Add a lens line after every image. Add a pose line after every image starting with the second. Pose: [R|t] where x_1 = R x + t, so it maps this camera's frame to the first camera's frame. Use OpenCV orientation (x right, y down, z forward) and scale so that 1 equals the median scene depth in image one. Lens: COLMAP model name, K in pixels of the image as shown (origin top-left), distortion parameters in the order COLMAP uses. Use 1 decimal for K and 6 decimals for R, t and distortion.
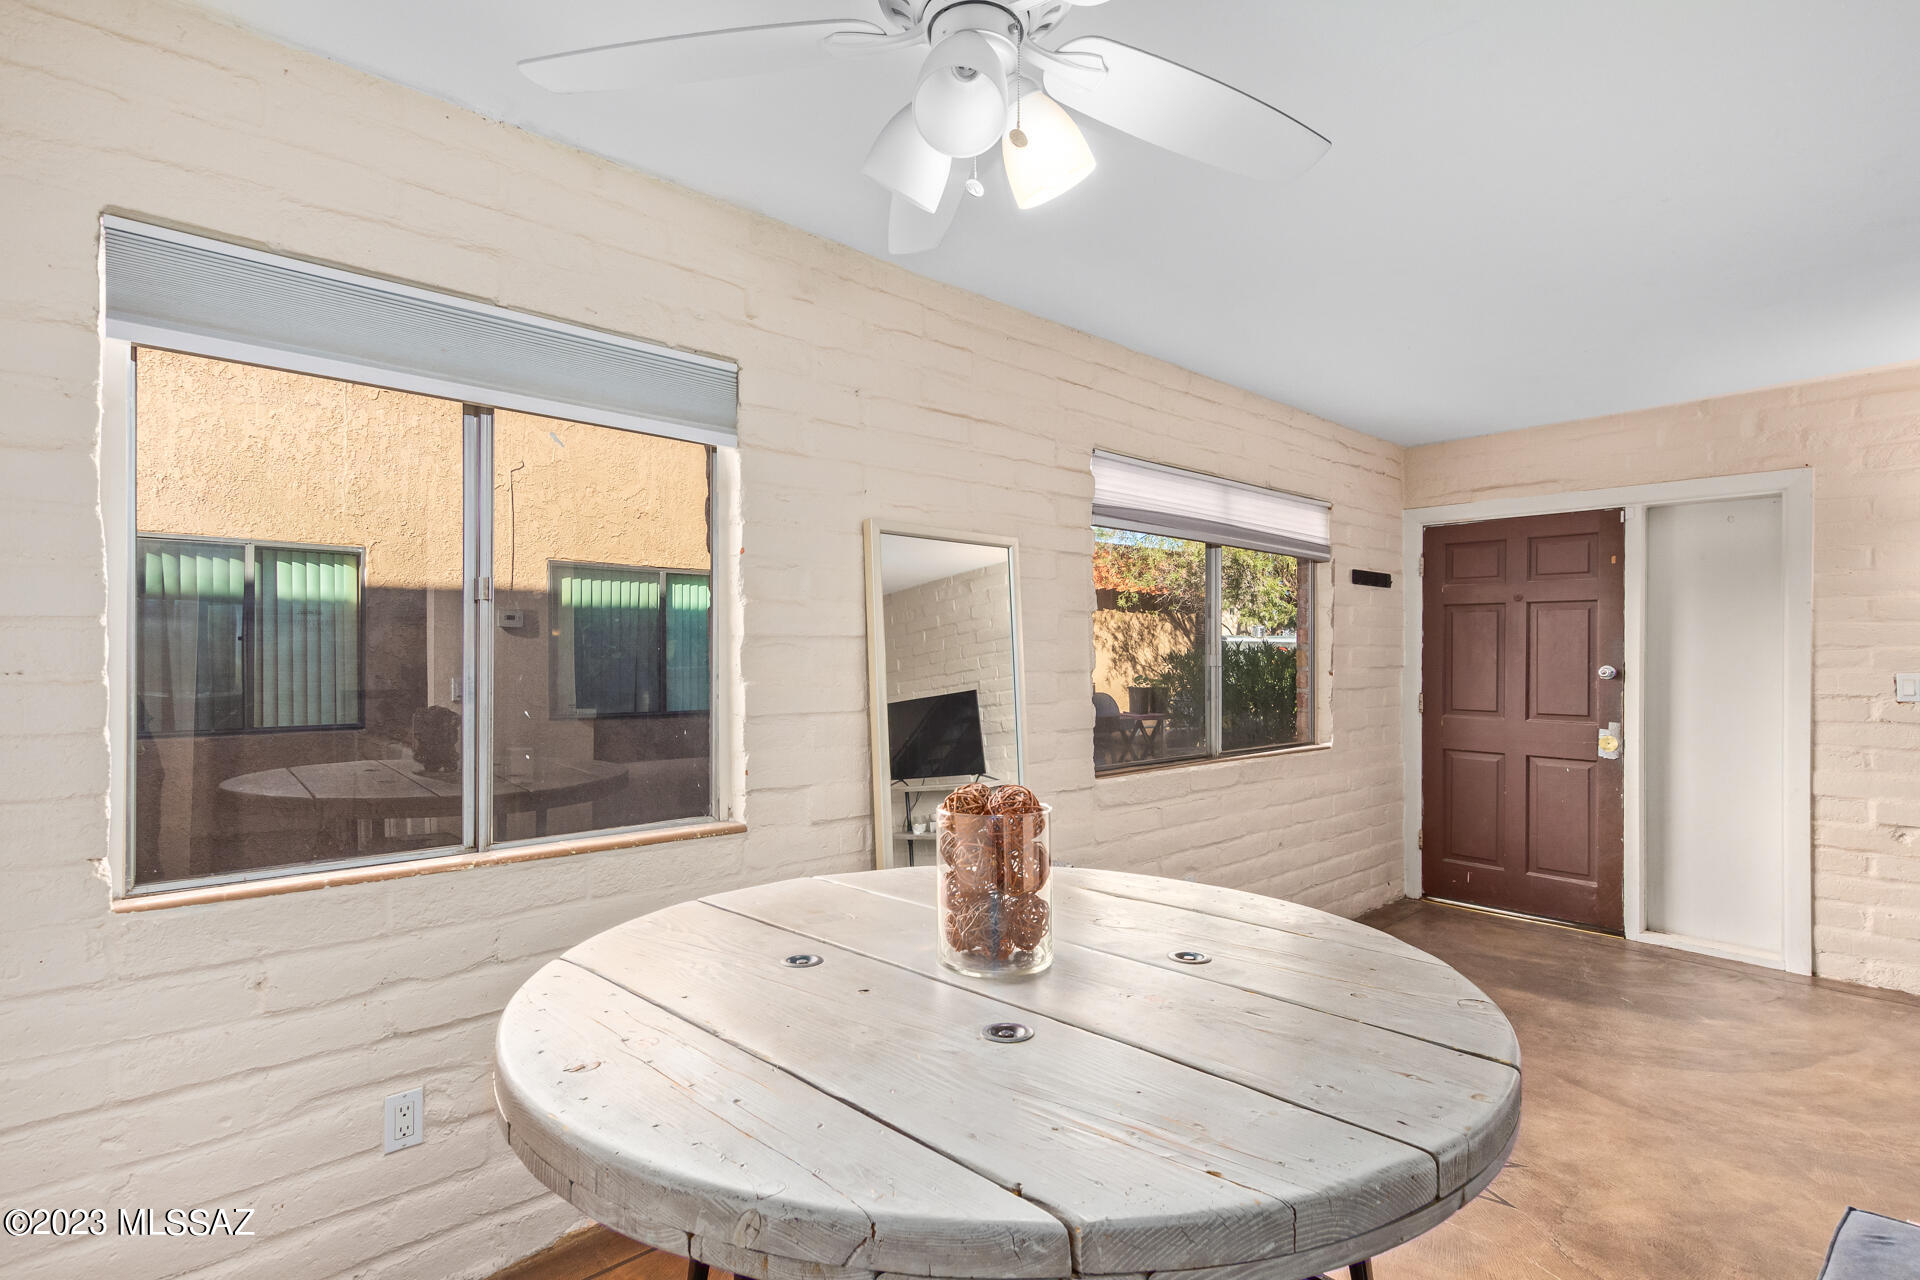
lens RADIAL K [[957.0, 0, 976.3], [0, 957.0, 648.3], [0, 0, 1]] dist [0.020724, -0.011653]
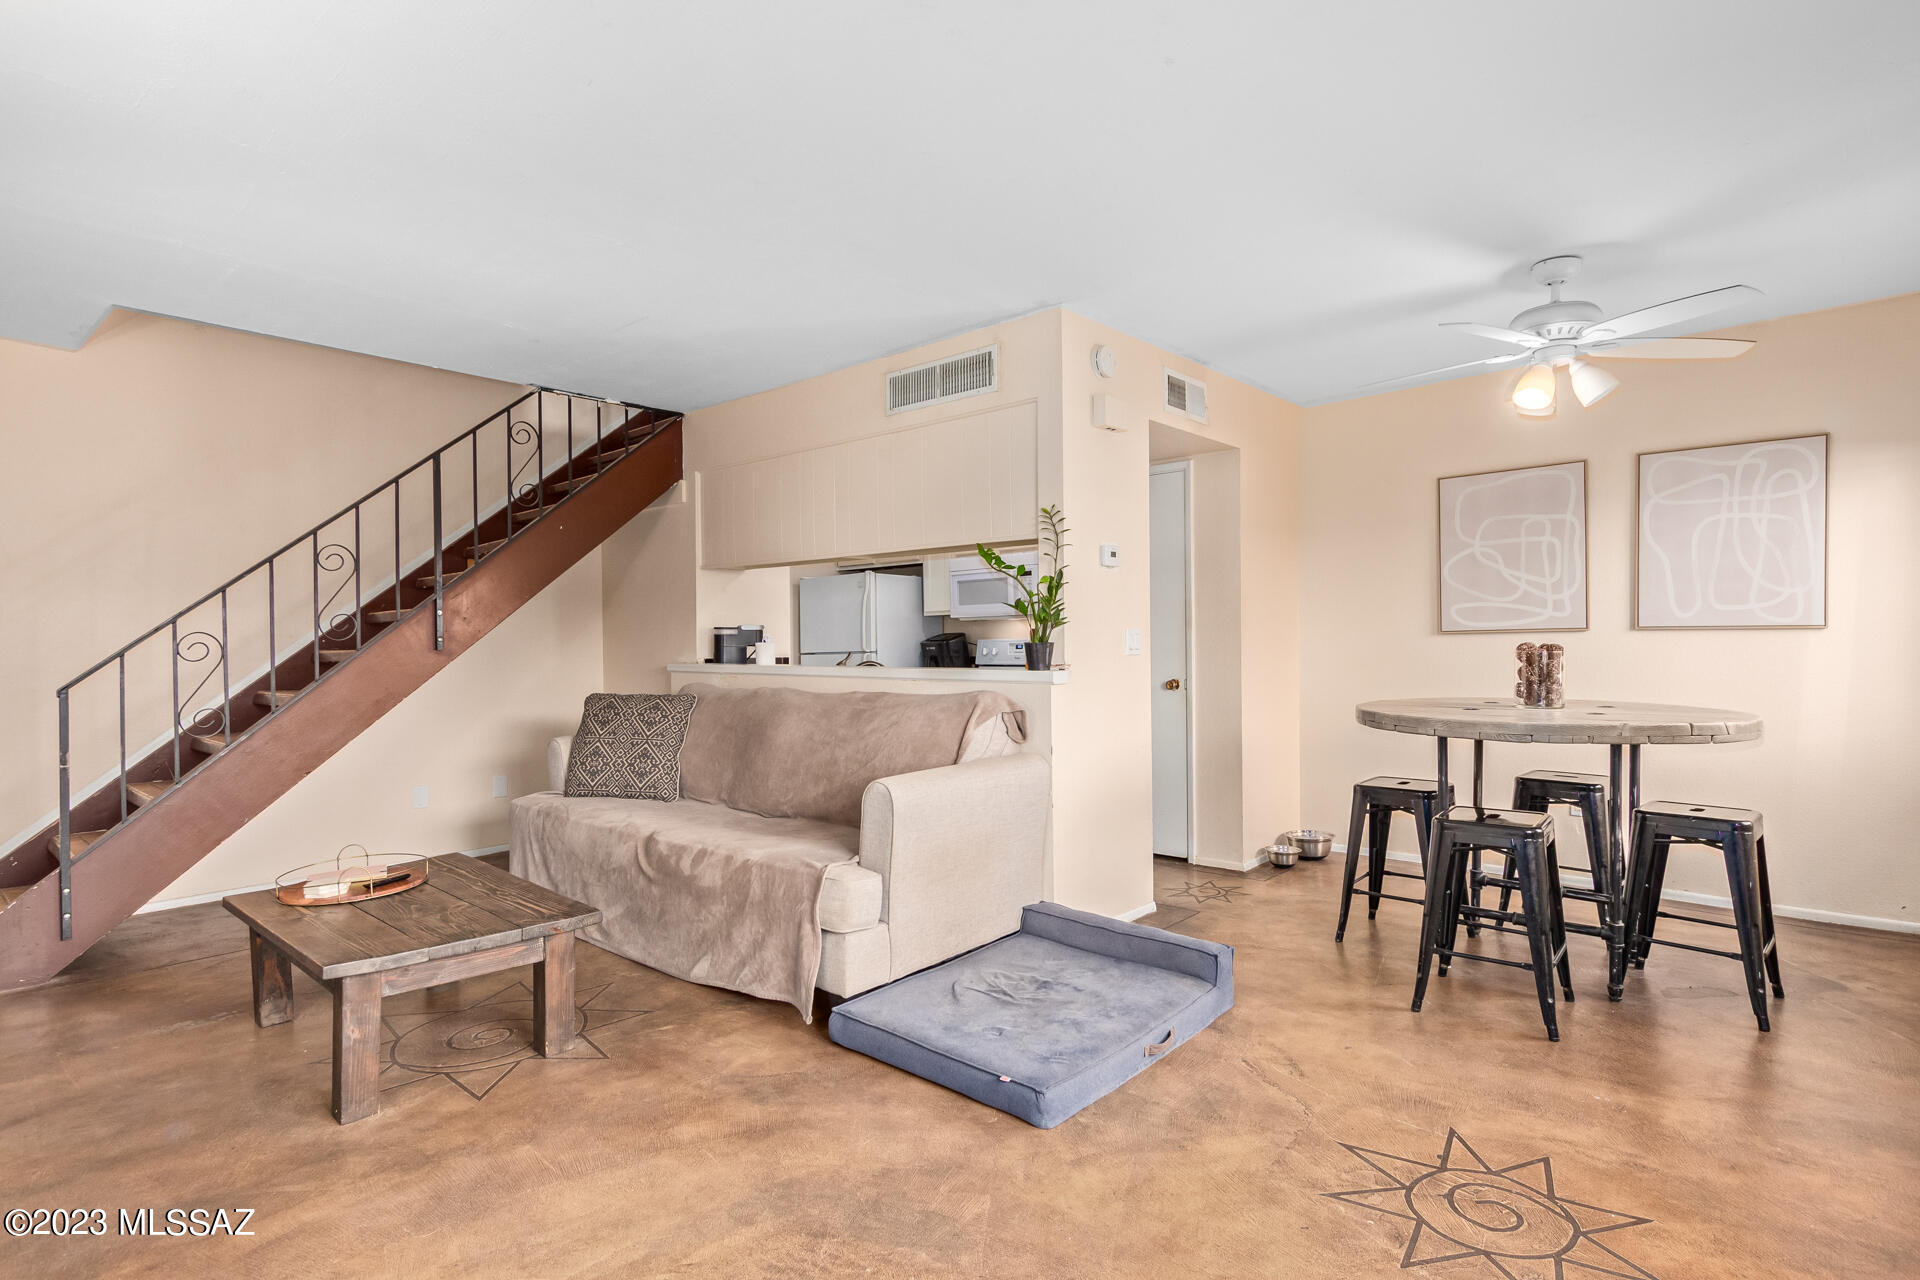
lens RADIAL K [[957.0, 0, 963.4], [0, 957.0, 654.4], [0, 0, 1]] dist [0.020724, -0.011653]
pose [[-0.994448, 0.009574, -0.104793, 0.555444], [0.009708, 0.999953, -0.000763, 0.047164], [0.104781, -0.001776, -0.994494, 1.037668]]
